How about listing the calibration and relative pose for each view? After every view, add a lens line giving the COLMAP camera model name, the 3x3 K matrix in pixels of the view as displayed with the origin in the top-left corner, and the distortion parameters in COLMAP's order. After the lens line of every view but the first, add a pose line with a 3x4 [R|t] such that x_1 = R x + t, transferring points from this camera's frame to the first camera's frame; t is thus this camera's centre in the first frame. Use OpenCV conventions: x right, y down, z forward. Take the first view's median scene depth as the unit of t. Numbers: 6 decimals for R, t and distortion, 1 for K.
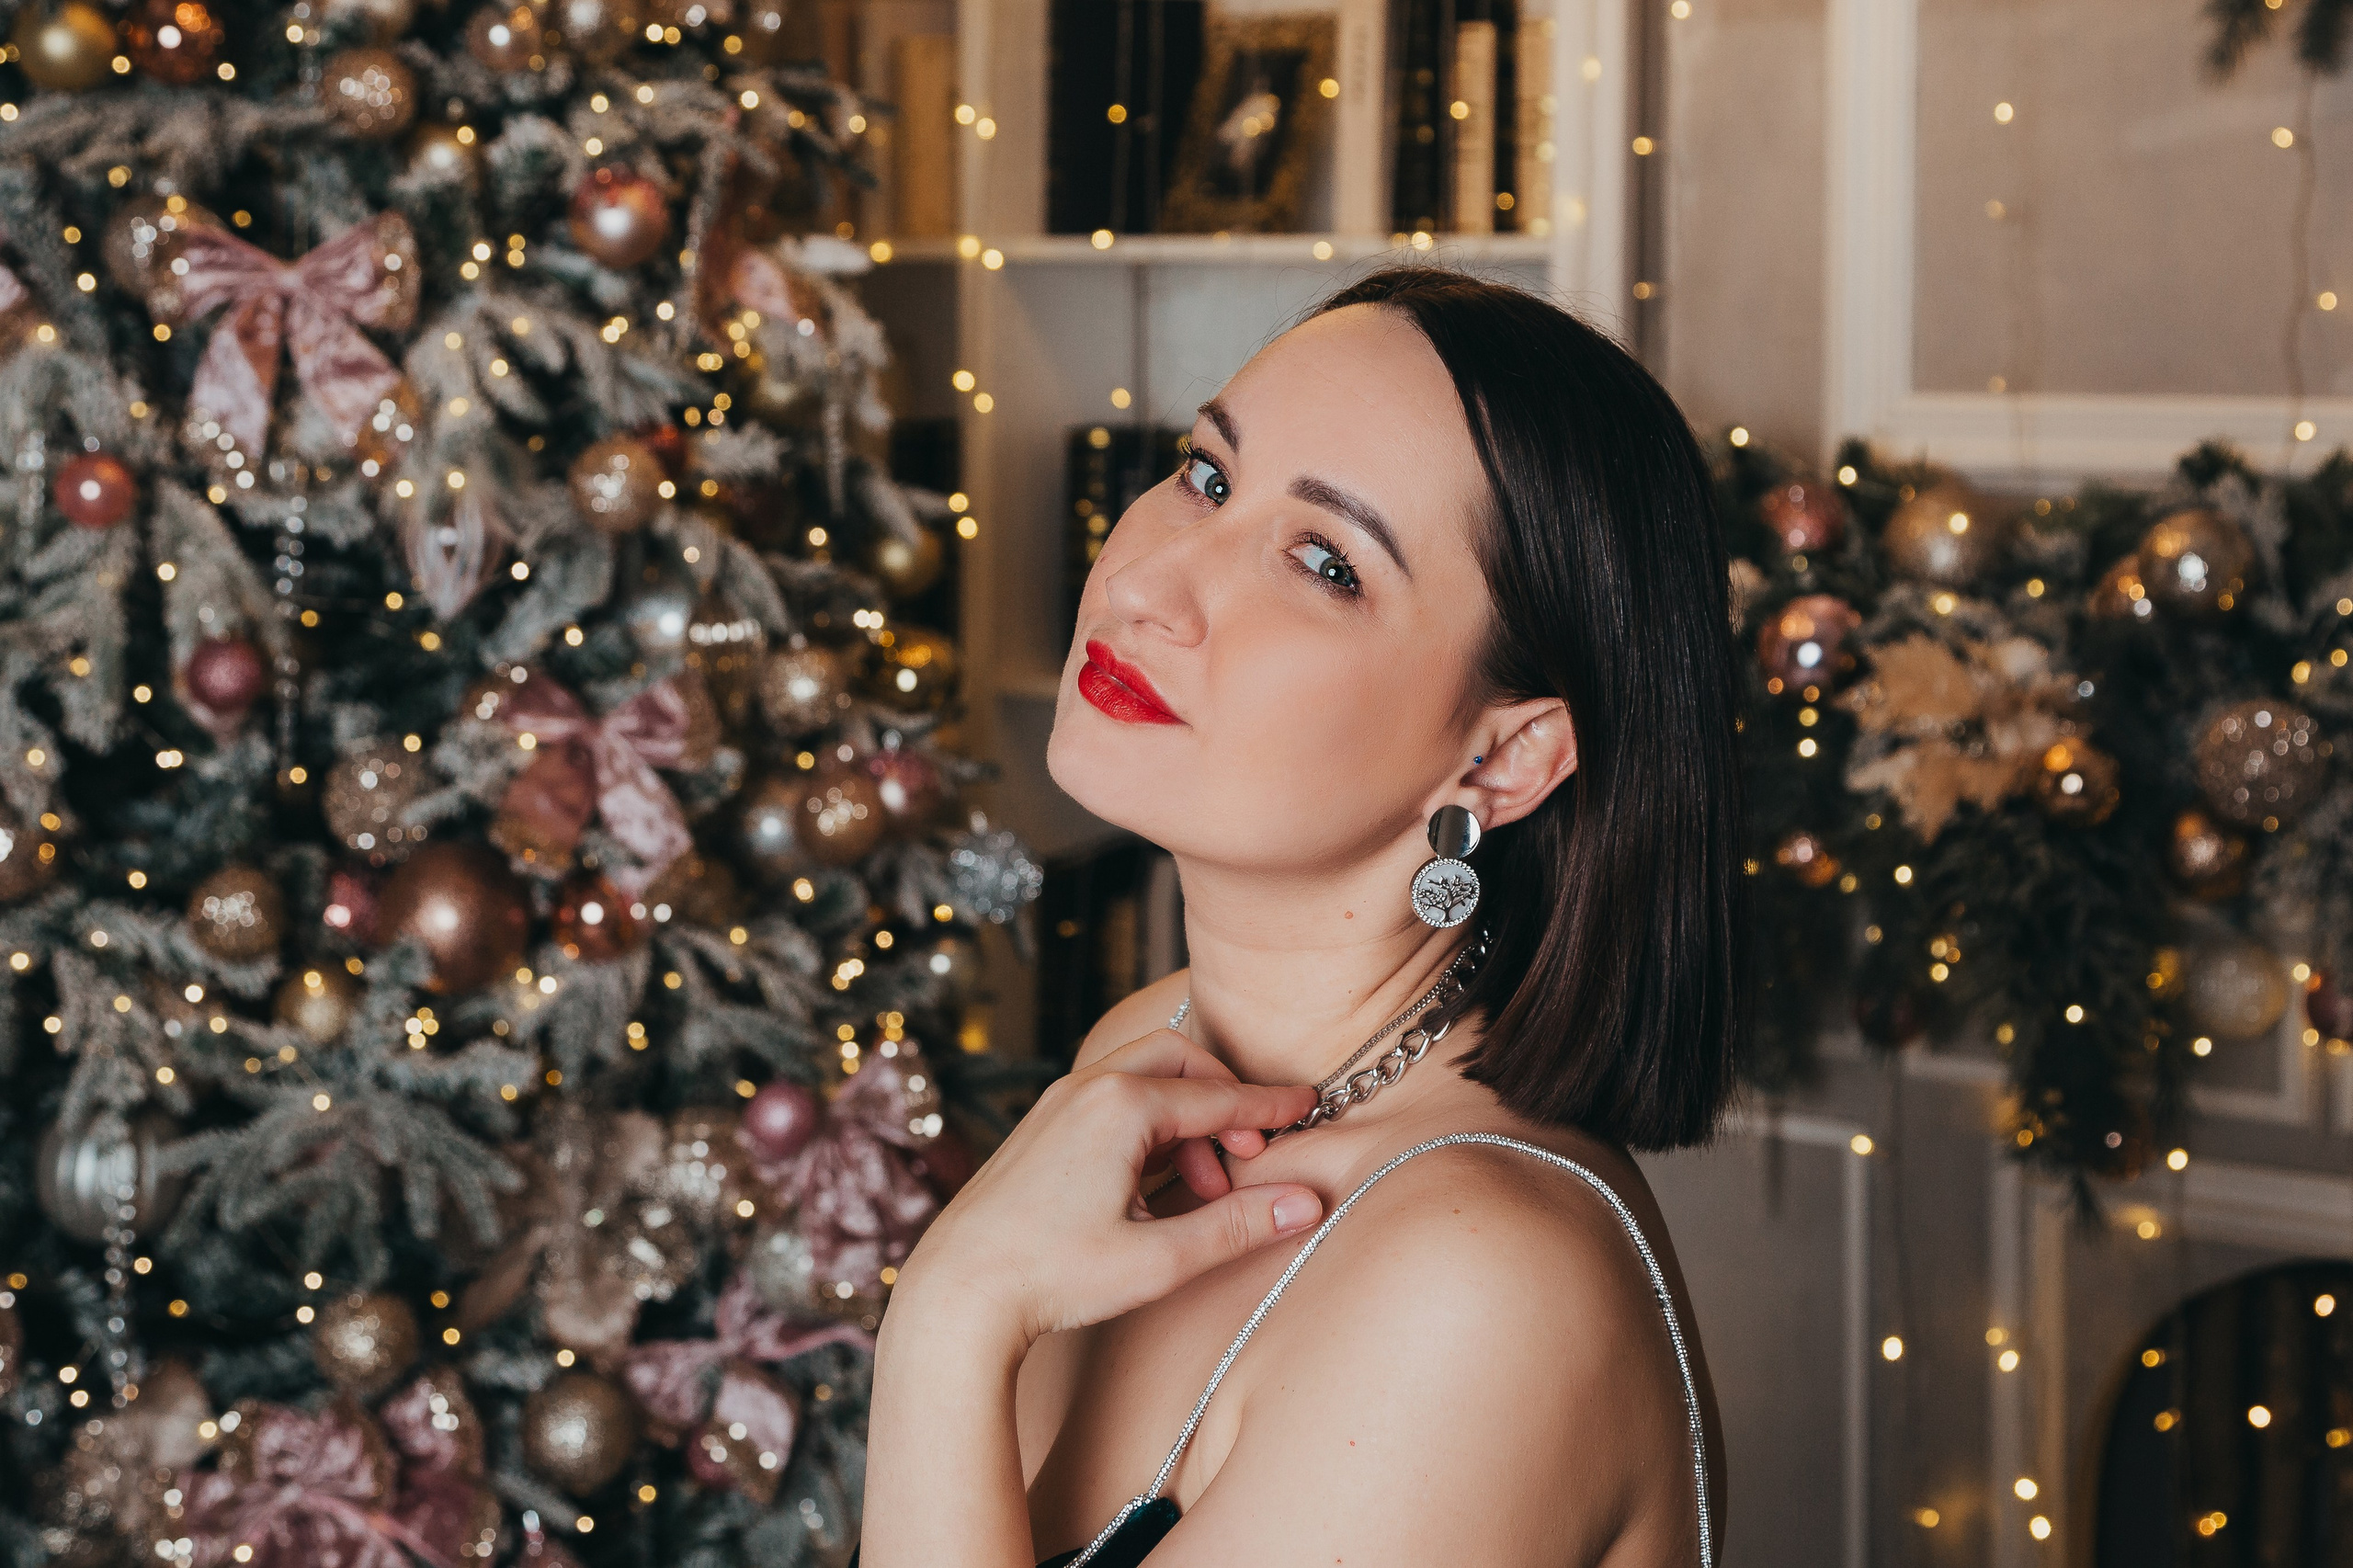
lens RADIAL K [[4069.6, 0, 1313.0], [0, 4069.6, 570.0], [0, 0, 1]] dist [0.134751, 0.000000]
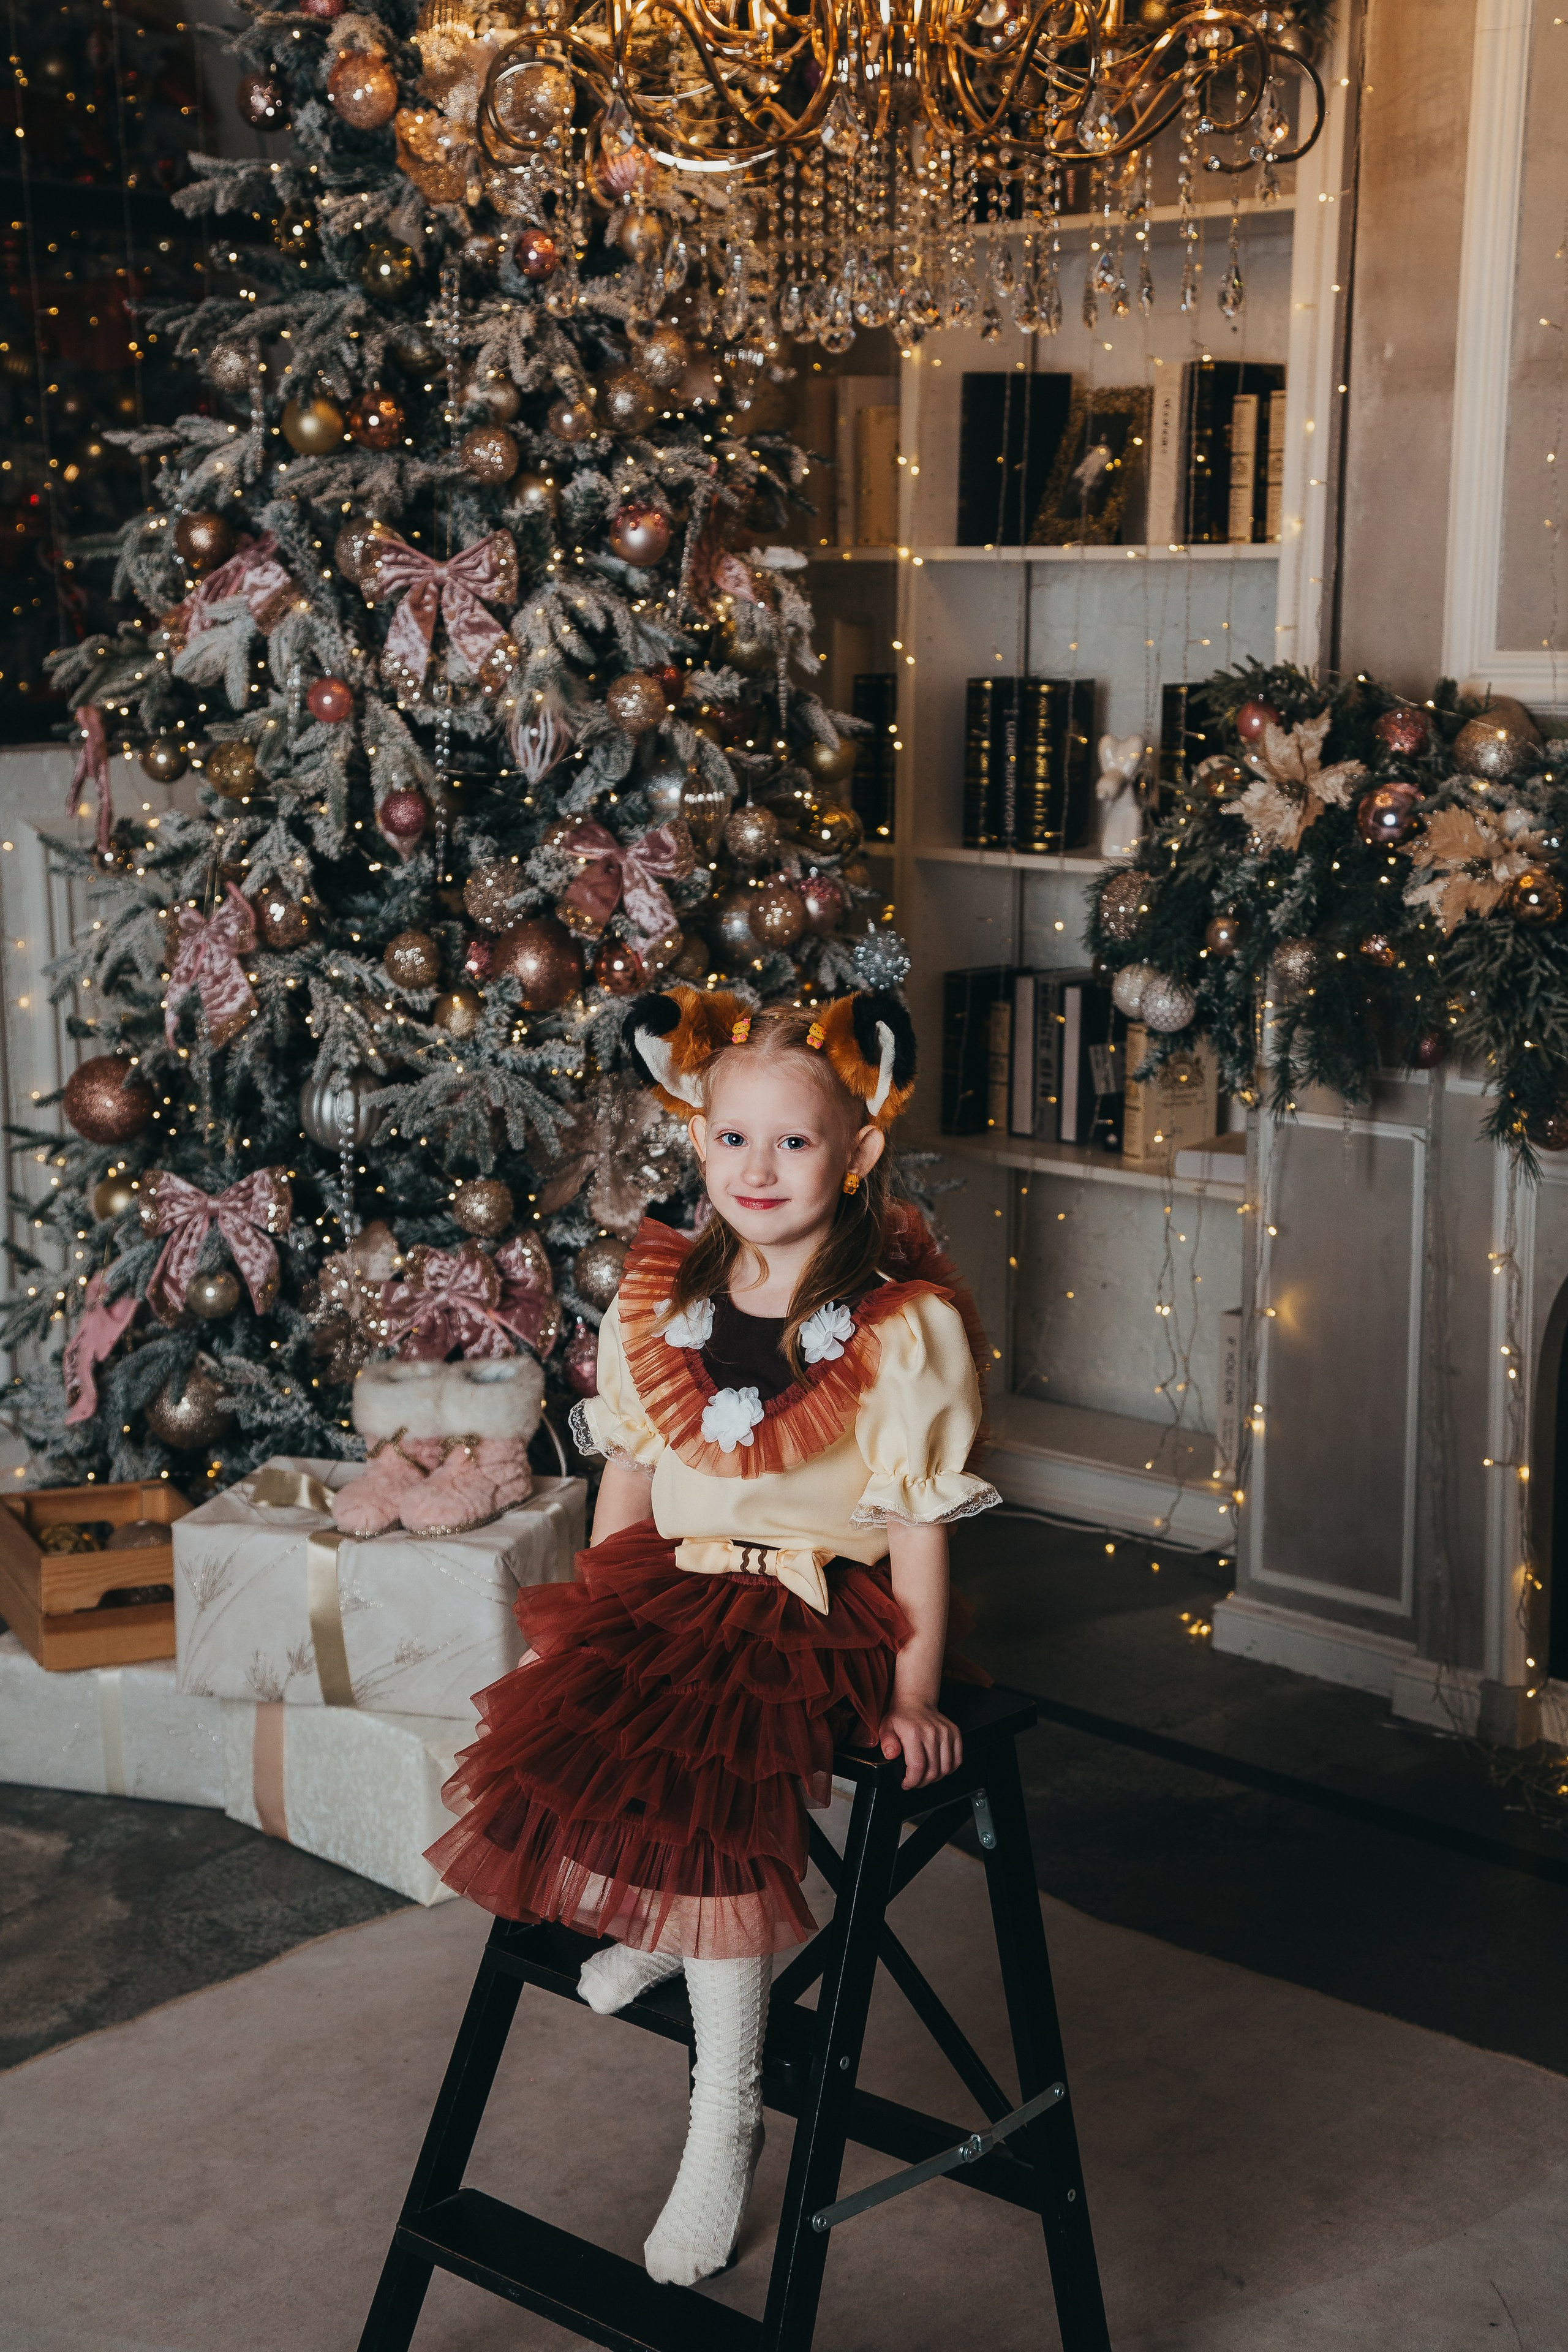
lens RADIAL K [[3453.9, 0, 777.4], [0, 3453.9, 1188.5], [0, 0, 1]] dist [0.180497, 0.000000]
pose [[0.985163, 0.033364, -0.168347, 0.123032], [-0.016088, 0.994556, 0.102957, 0.028460], [0.170865, -0.098721, 0.980336, -0.359793]]
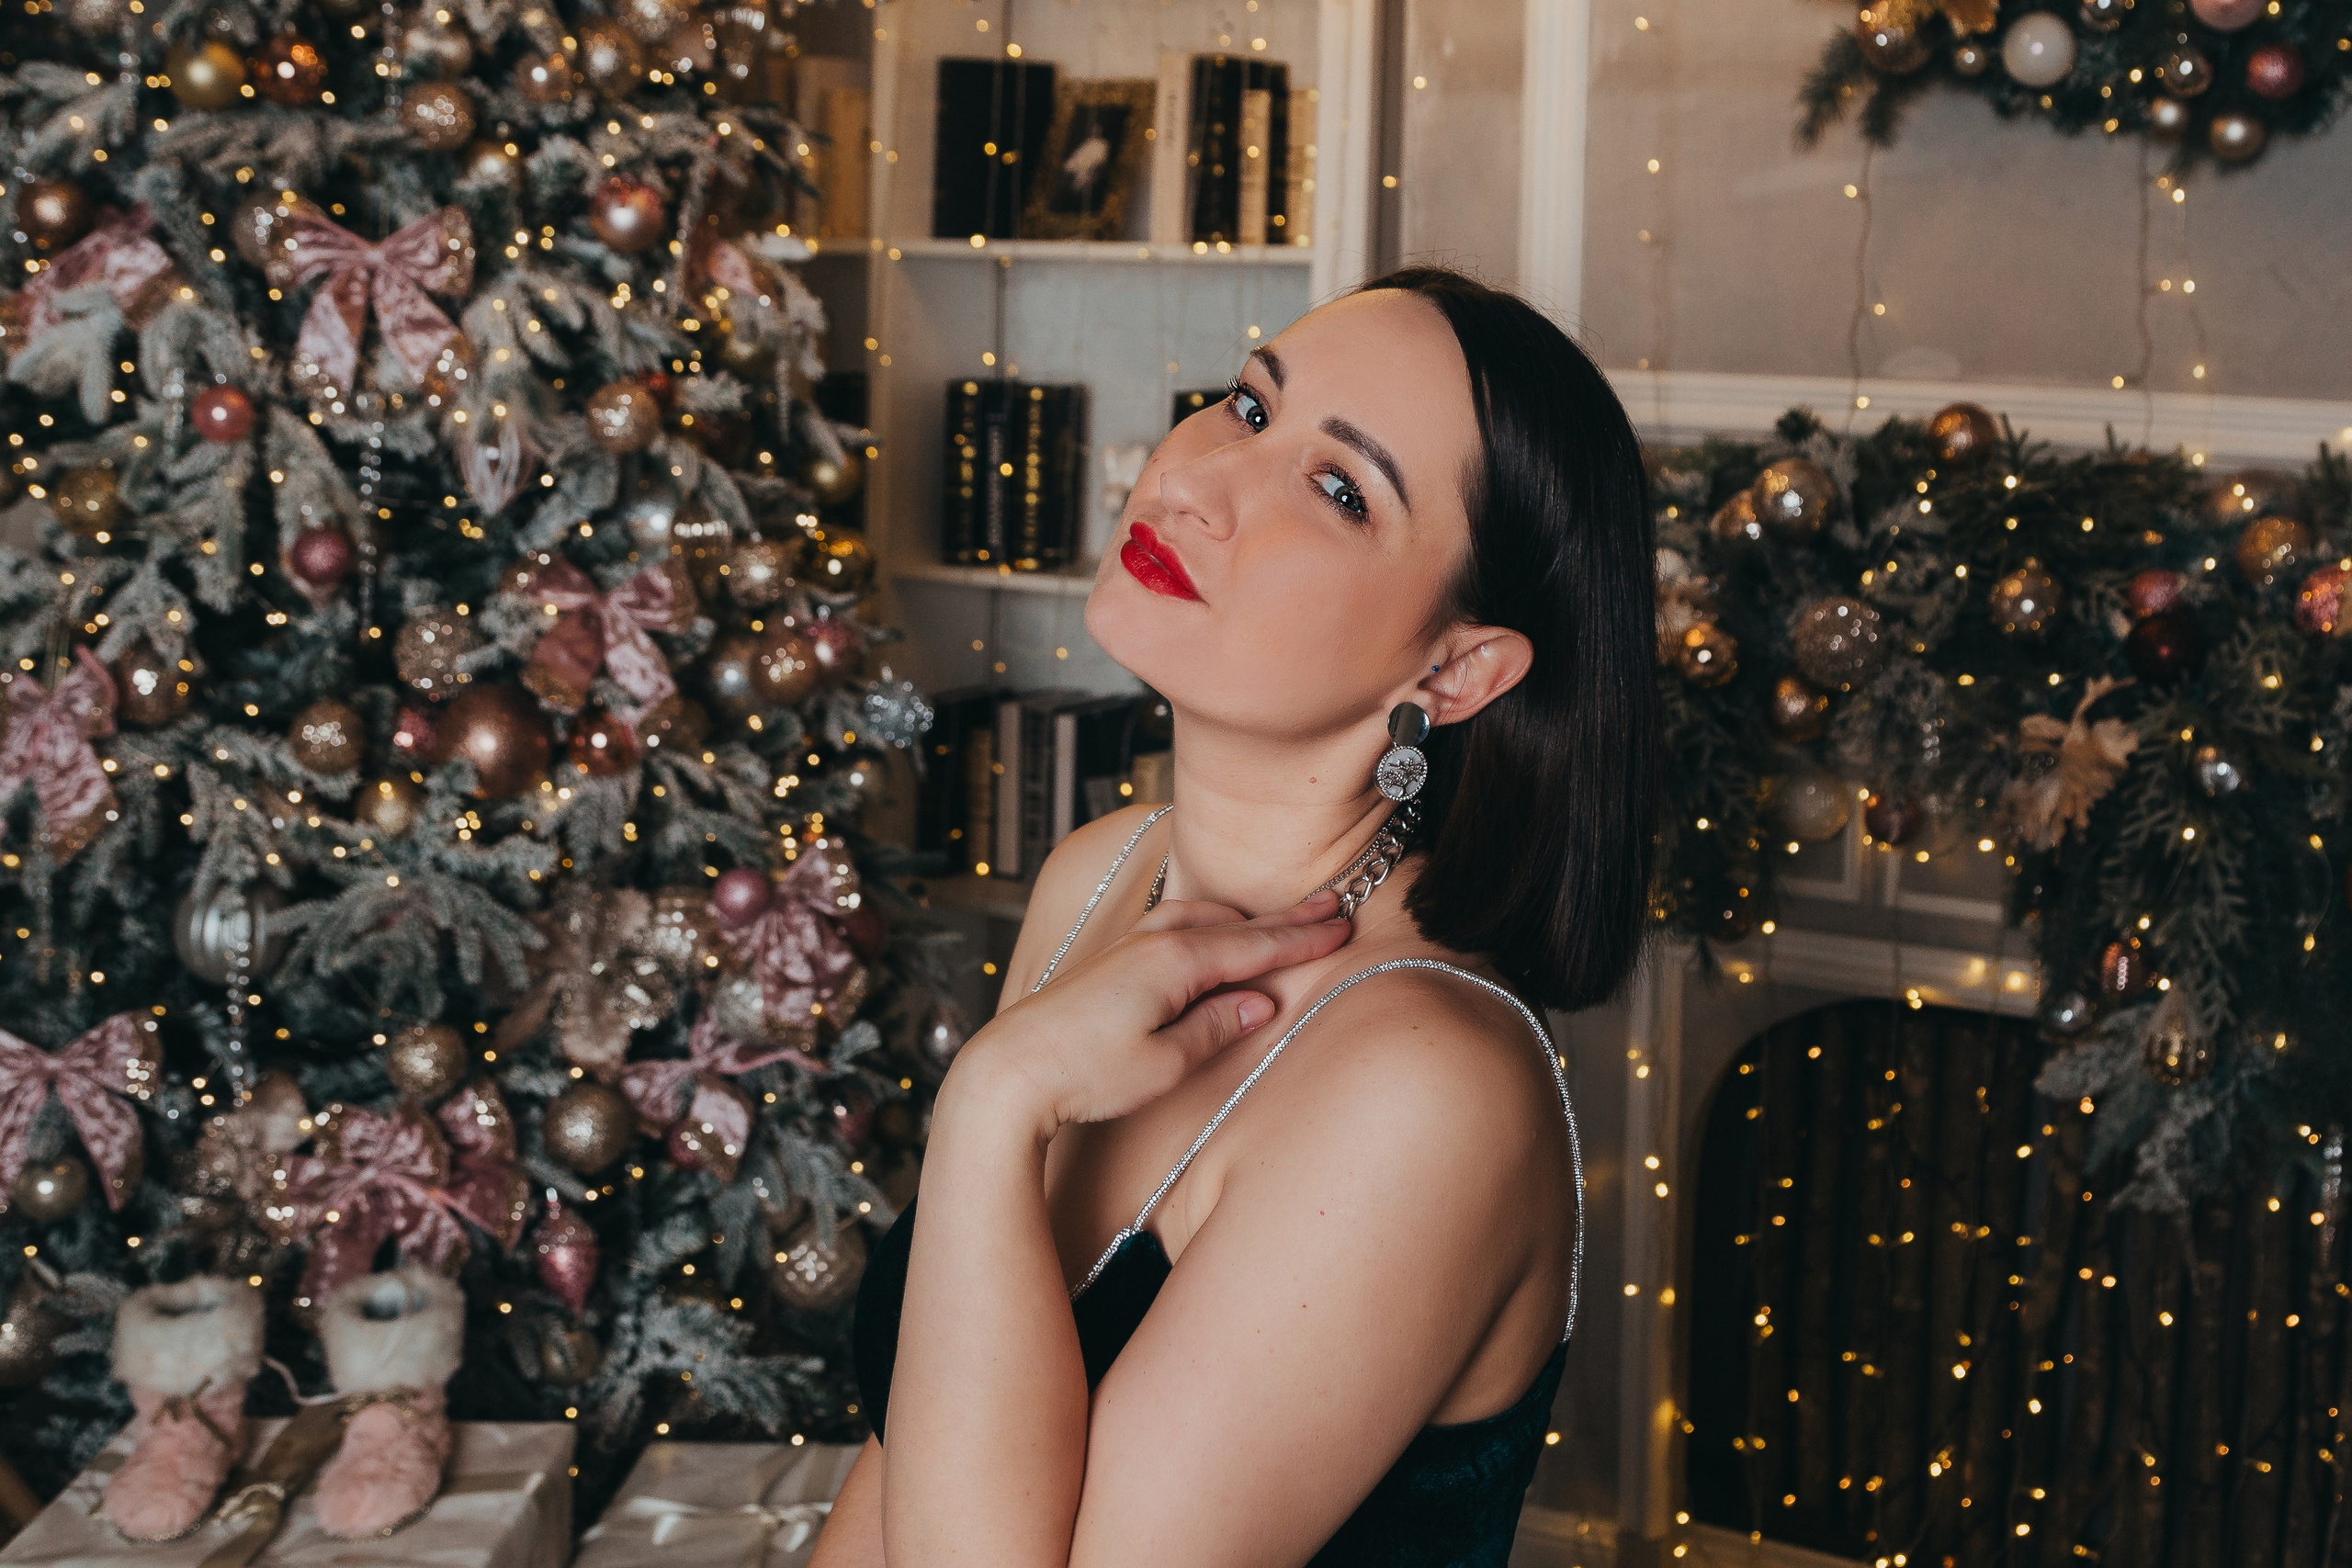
lens RADIAL K [[2855.6, 0, 1351.4], [0, 2855.6, 526.7], [0, 0, 1]] dist [-0.007208, 0.000000]
pose [[0.995146, 0.016234, 0.097058, -0.024674], [-0.017563, 0.999763, 0.012856, -0.001293], [-0.096827, -0.014498, 0.995196, 0.058125]]
